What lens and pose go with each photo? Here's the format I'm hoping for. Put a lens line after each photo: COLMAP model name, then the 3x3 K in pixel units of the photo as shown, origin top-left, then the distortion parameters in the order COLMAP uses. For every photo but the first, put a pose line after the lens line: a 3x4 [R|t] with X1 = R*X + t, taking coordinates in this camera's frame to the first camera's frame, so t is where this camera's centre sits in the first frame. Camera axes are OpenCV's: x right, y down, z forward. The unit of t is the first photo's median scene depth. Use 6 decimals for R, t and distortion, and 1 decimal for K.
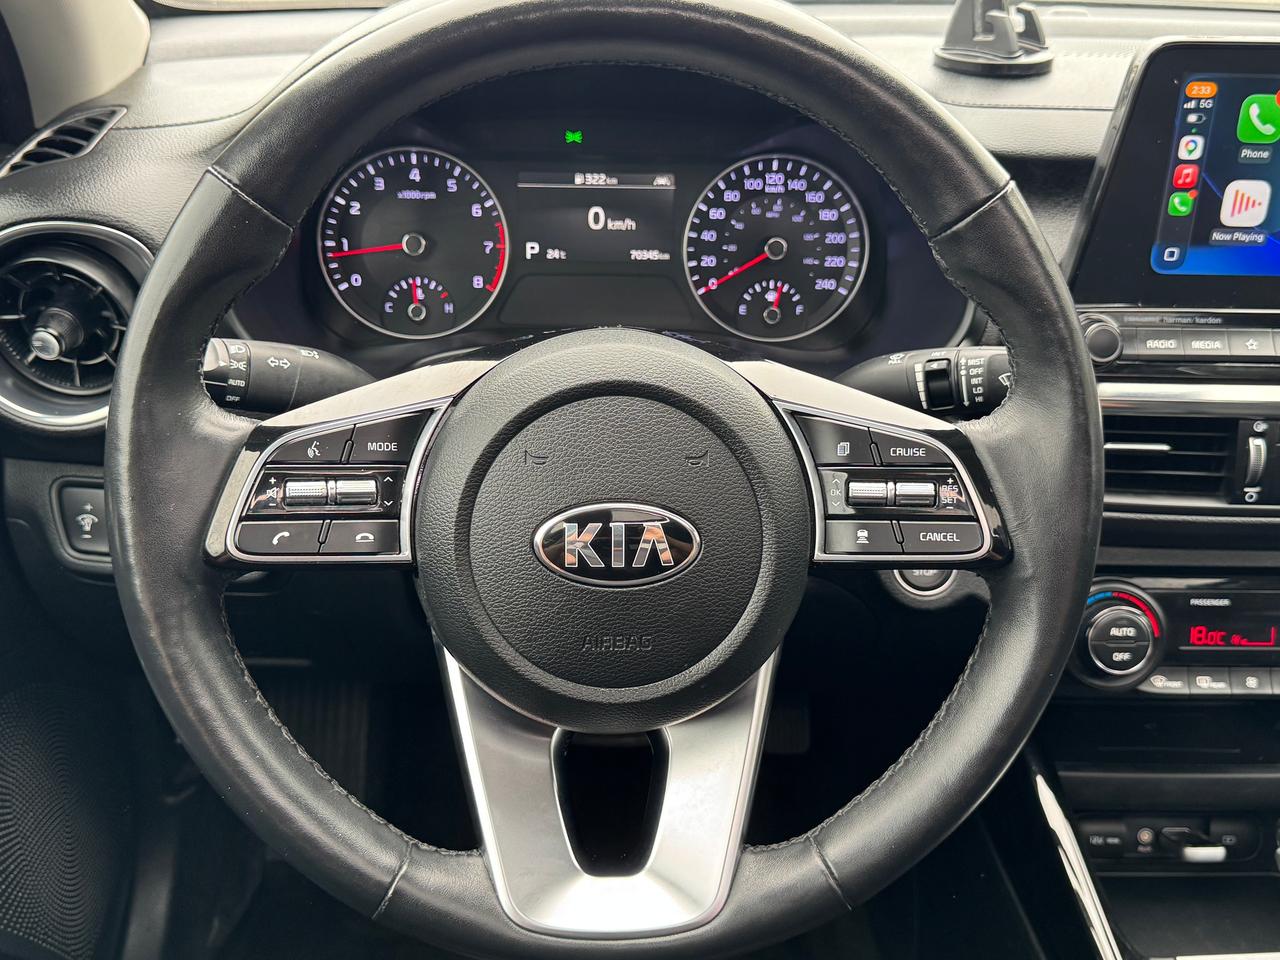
lens RADIAL K [[1322.1, 0, 640.5], [0, 1322.1, 486.7], [0, 0, 1]] dist [0.042410, 0.000000]
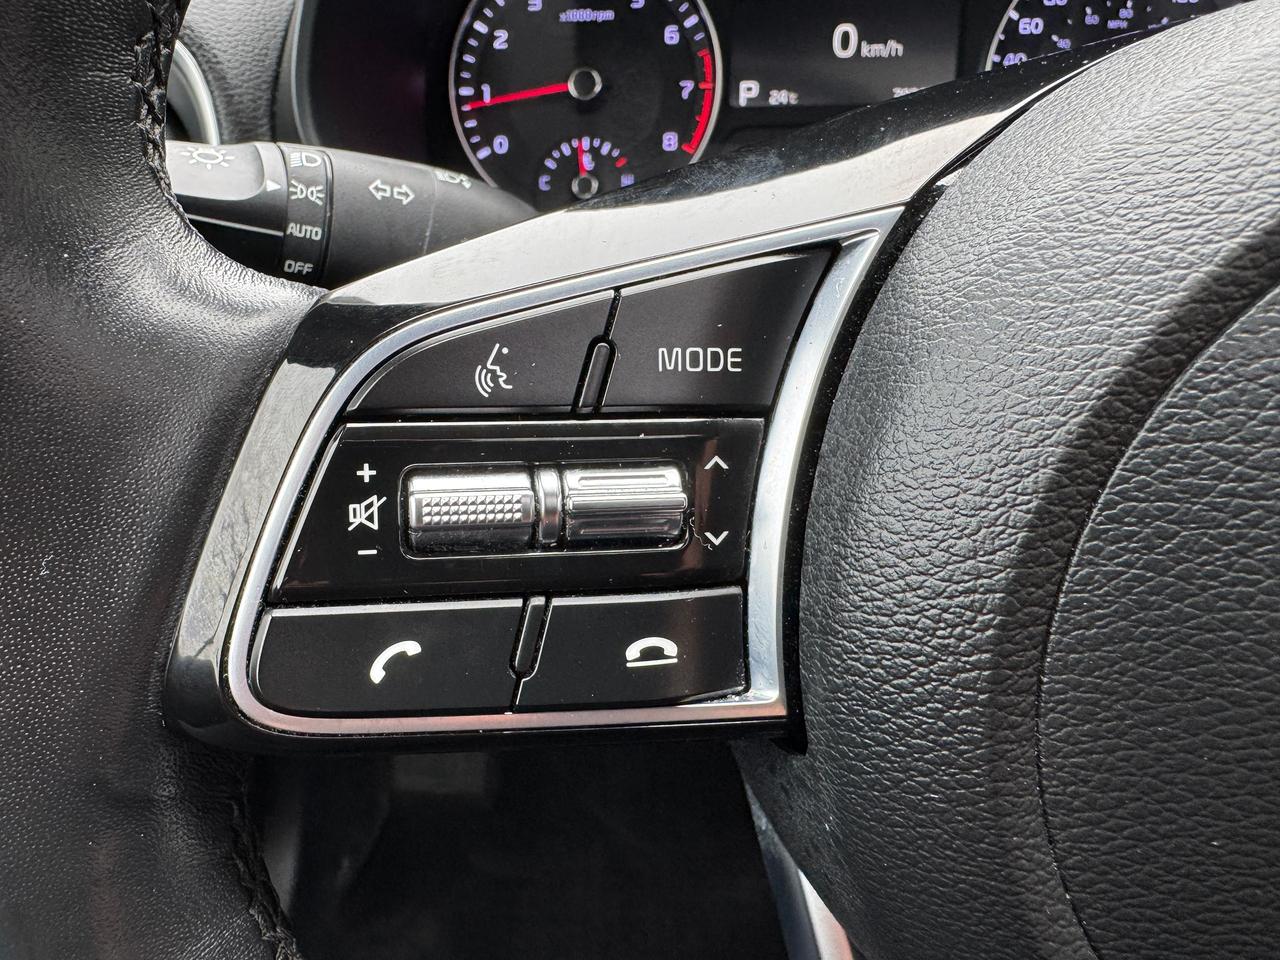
lens RADIAL K [[907.1, 0, 520.8], [0, 907.1, 477.3], [0, 0, 1]] dist [0.004920, -0.010957]
pose [[0.990391, 0.011498, -0.137818, -0.146935], [-0.001285, 0.997260, 0.073964, -0.012976], [0.138291, -0.073076, 0.987692, 0.550163]]
